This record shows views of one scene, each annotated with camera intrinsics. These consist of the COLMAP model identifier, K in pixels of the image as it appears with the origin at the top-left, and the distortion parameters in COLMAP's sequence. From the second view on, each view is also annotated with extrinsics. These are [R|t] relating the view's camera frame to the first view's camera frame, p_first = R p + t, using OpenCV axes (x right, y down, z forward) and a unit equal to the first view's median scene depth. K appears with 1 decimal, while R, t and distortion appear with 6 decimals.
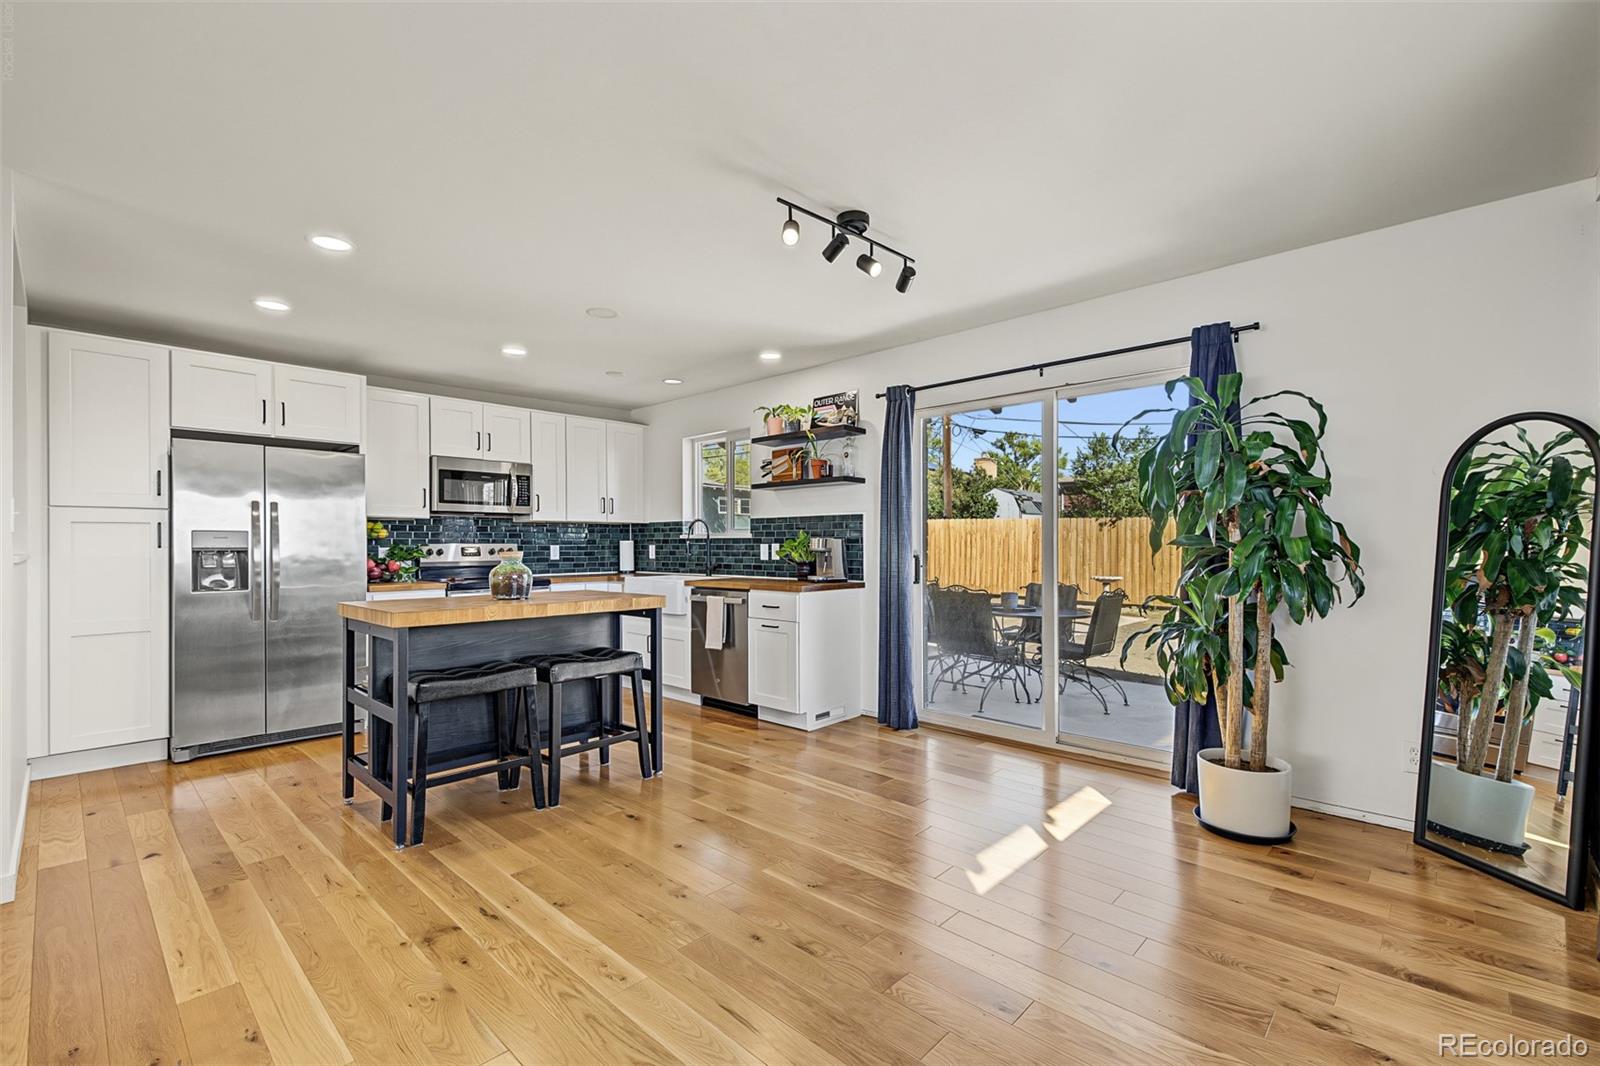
lens RADIAL K [[704.6, 0, 798.9], [0, 704.6, 542.0], [0, 0, 1]] dist [-0.001097, -0.000230]
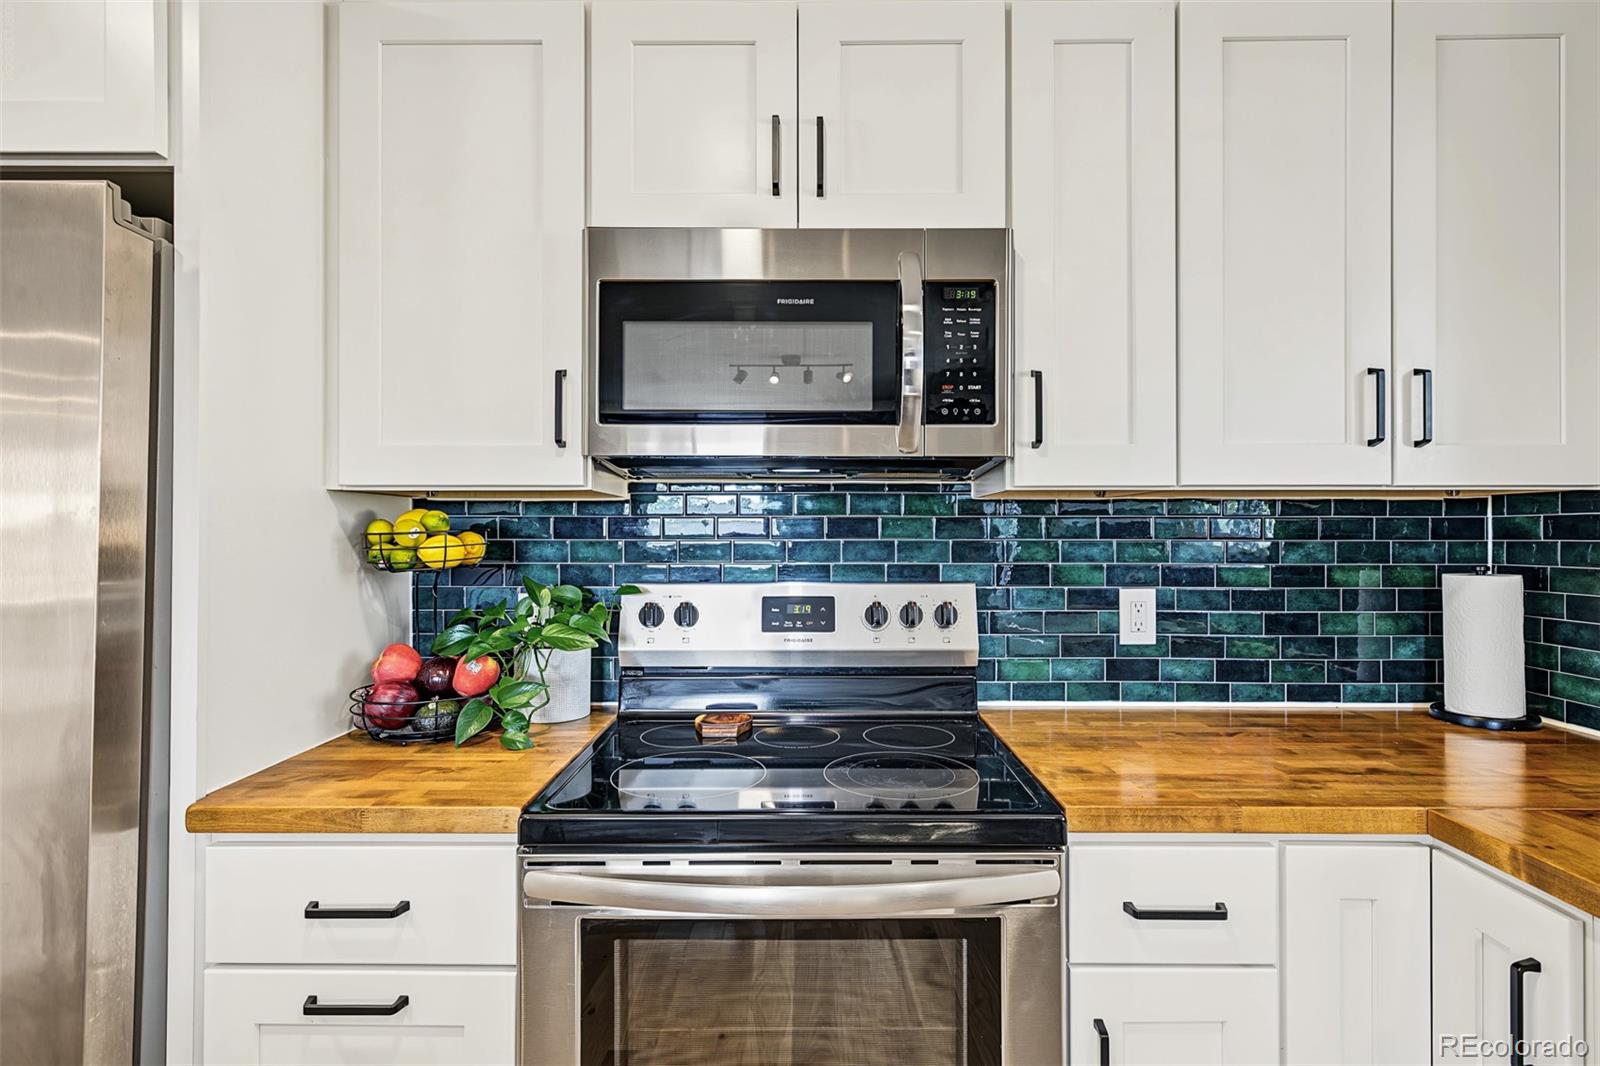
lens RADIAL K [[788.3, 0, 818.2], [0, 788.3, 528.3], [0, 0, 1]] dist [0.012139, -0.000071]
pose [[0.694654, 0.001346, -0.719343, -0.258490], [-0.001464, 0.999999, 0.000456, -0.019530], [0.719342, 0.000736, 0.694655, 0.837278]]
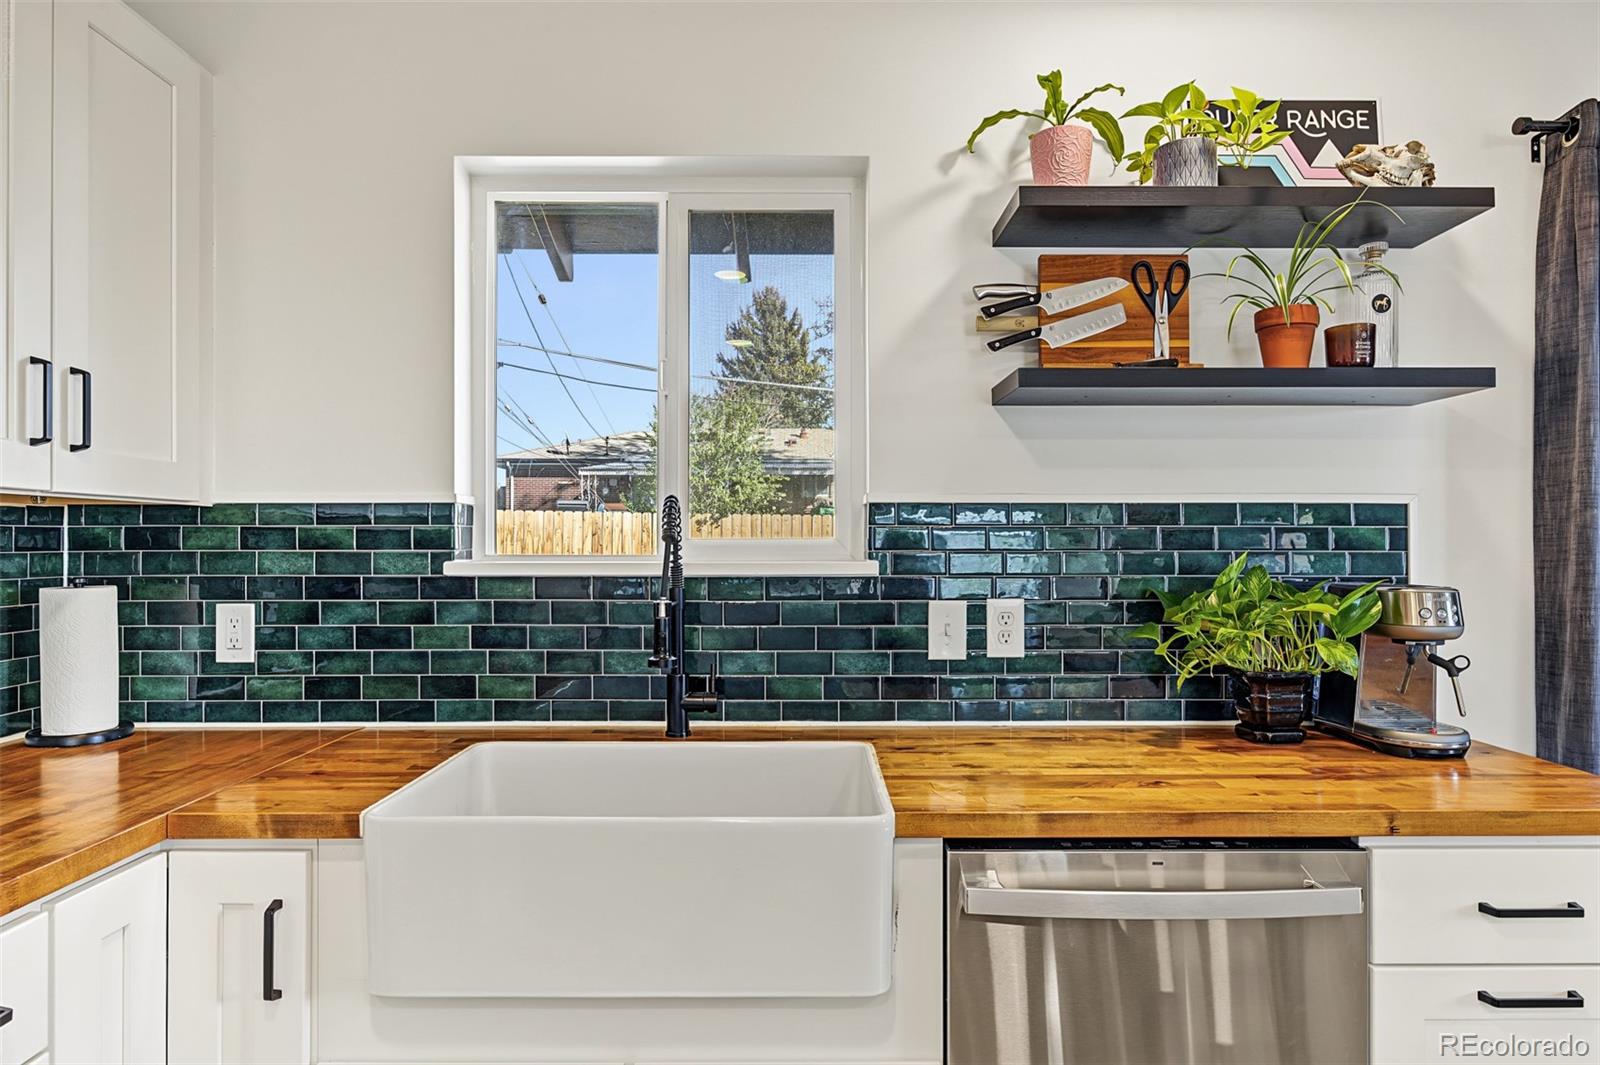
lens RADIAL K [[959.2, 0, 798.0], [0, 959.2, 542.2], [0, 0, 1]] dist [-0.005978, -0.000942]
pose [[0.722004, 0.003036, 0.691882, -0.353378], [-0.004009, 0.999992, -0.000205, -0.019486], [-0.691877, -0.002626, 0.722010, 0.794962]]
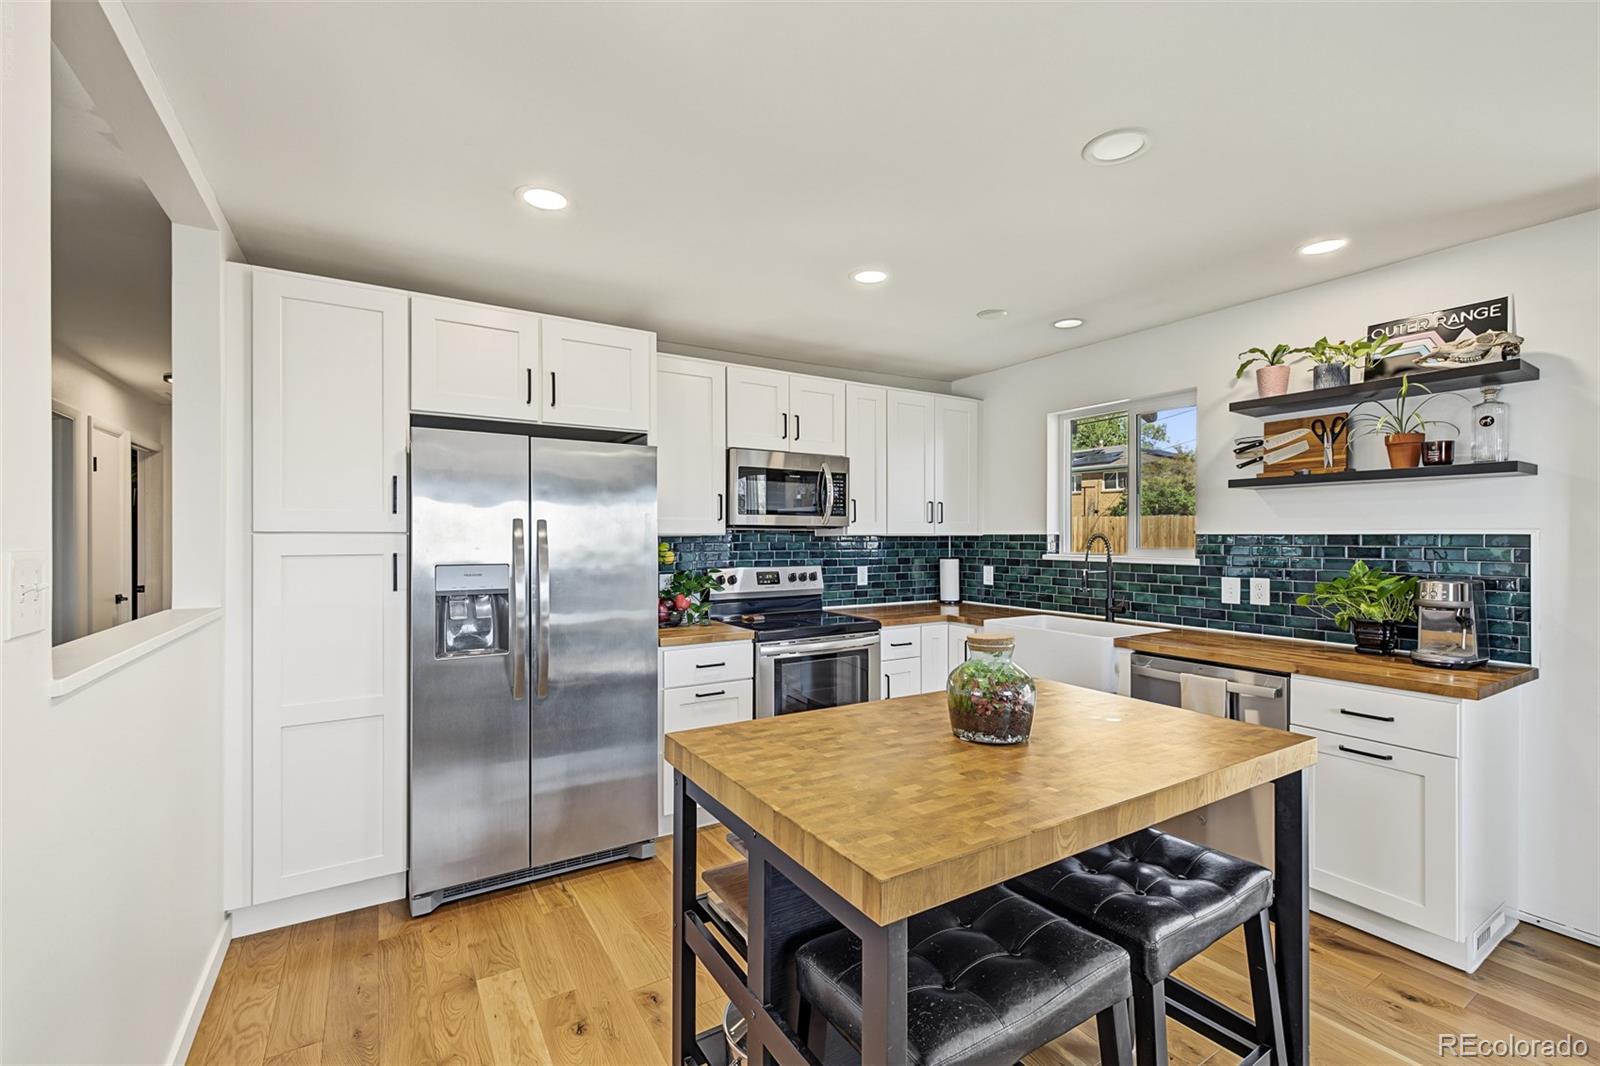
lens RADIAL K [[672.7, 0, 792.5], [0, 672.7, 533.6], [0, 0, 1]] dist [0.007789, -0.000743]
pose [[0.965478, 0.003620, -0.260461, -0.270684], [-0.003633, 0.999993, 0.000431, -0.034683], [0.260461, 0.000530, 0.965484, 0.344662]]
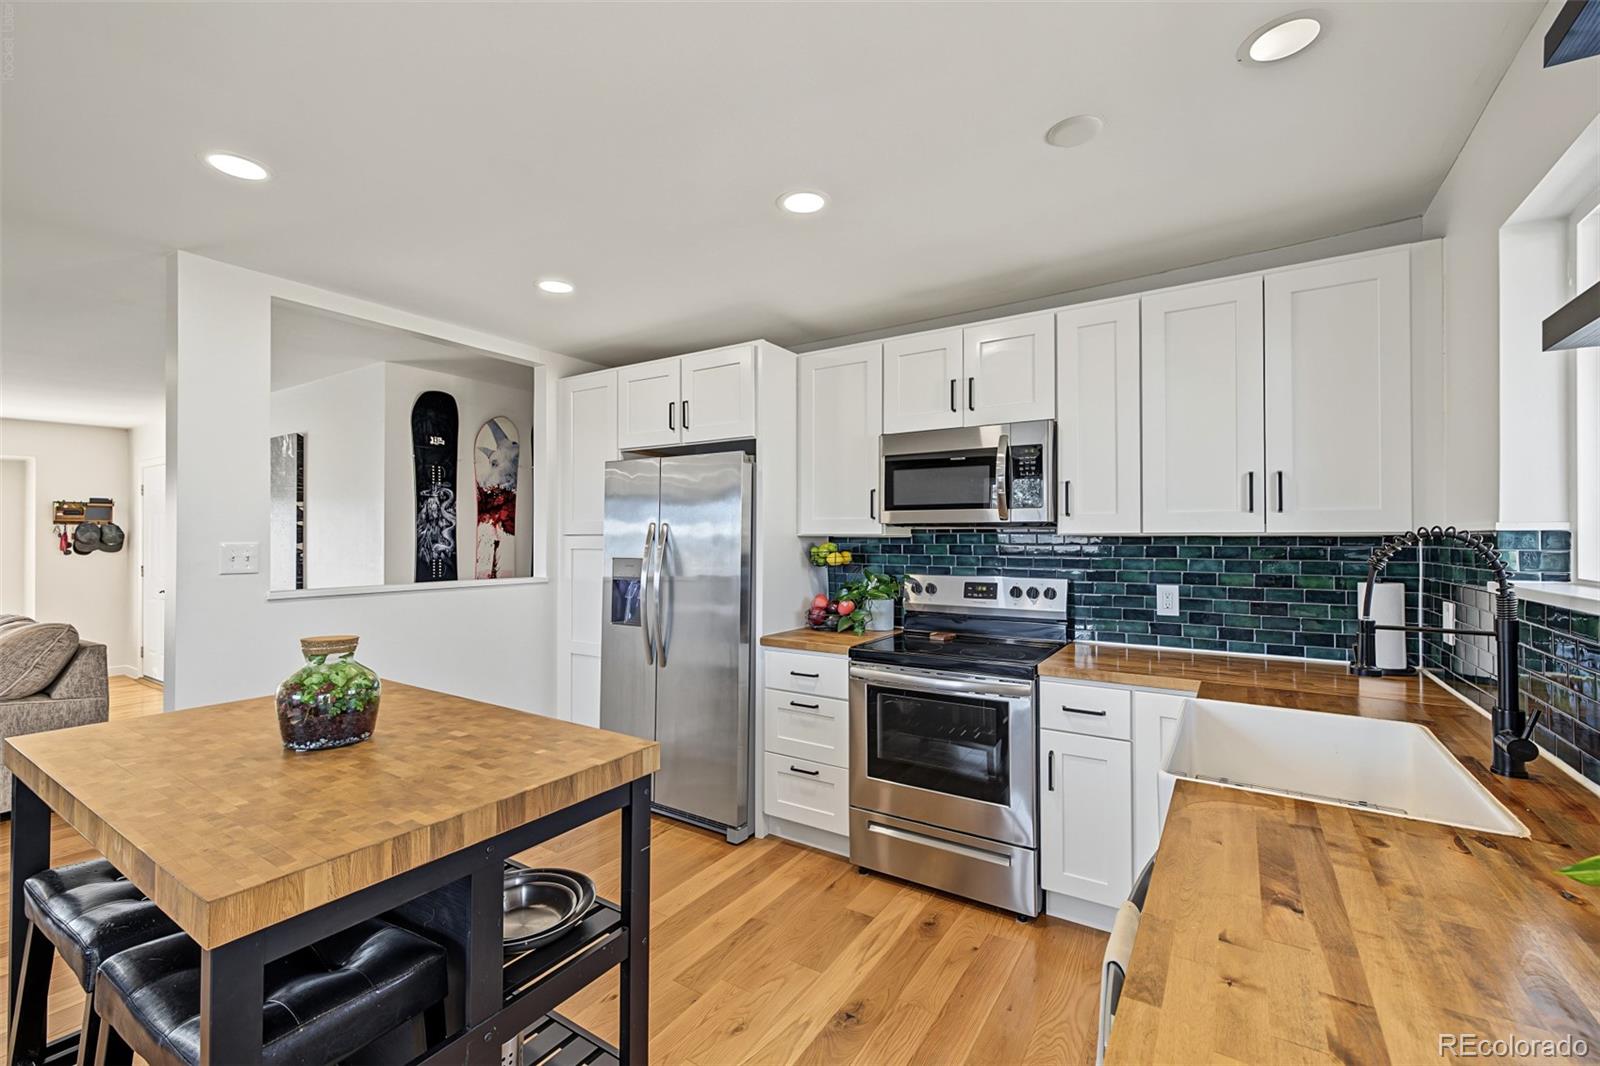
lens RADIAL K [[672.3, 0, 800.0], [0, 672.3, 533.0], [0, 0, 1]] dist [0.000047, -0.000083]
pose [[0.184157, -0.003402, -0.982891, 0.049468], [0.001906, 0.999993, -0.003104, -0.033124], [0.982895, -0.001302, 0.184163, 0.790611]]
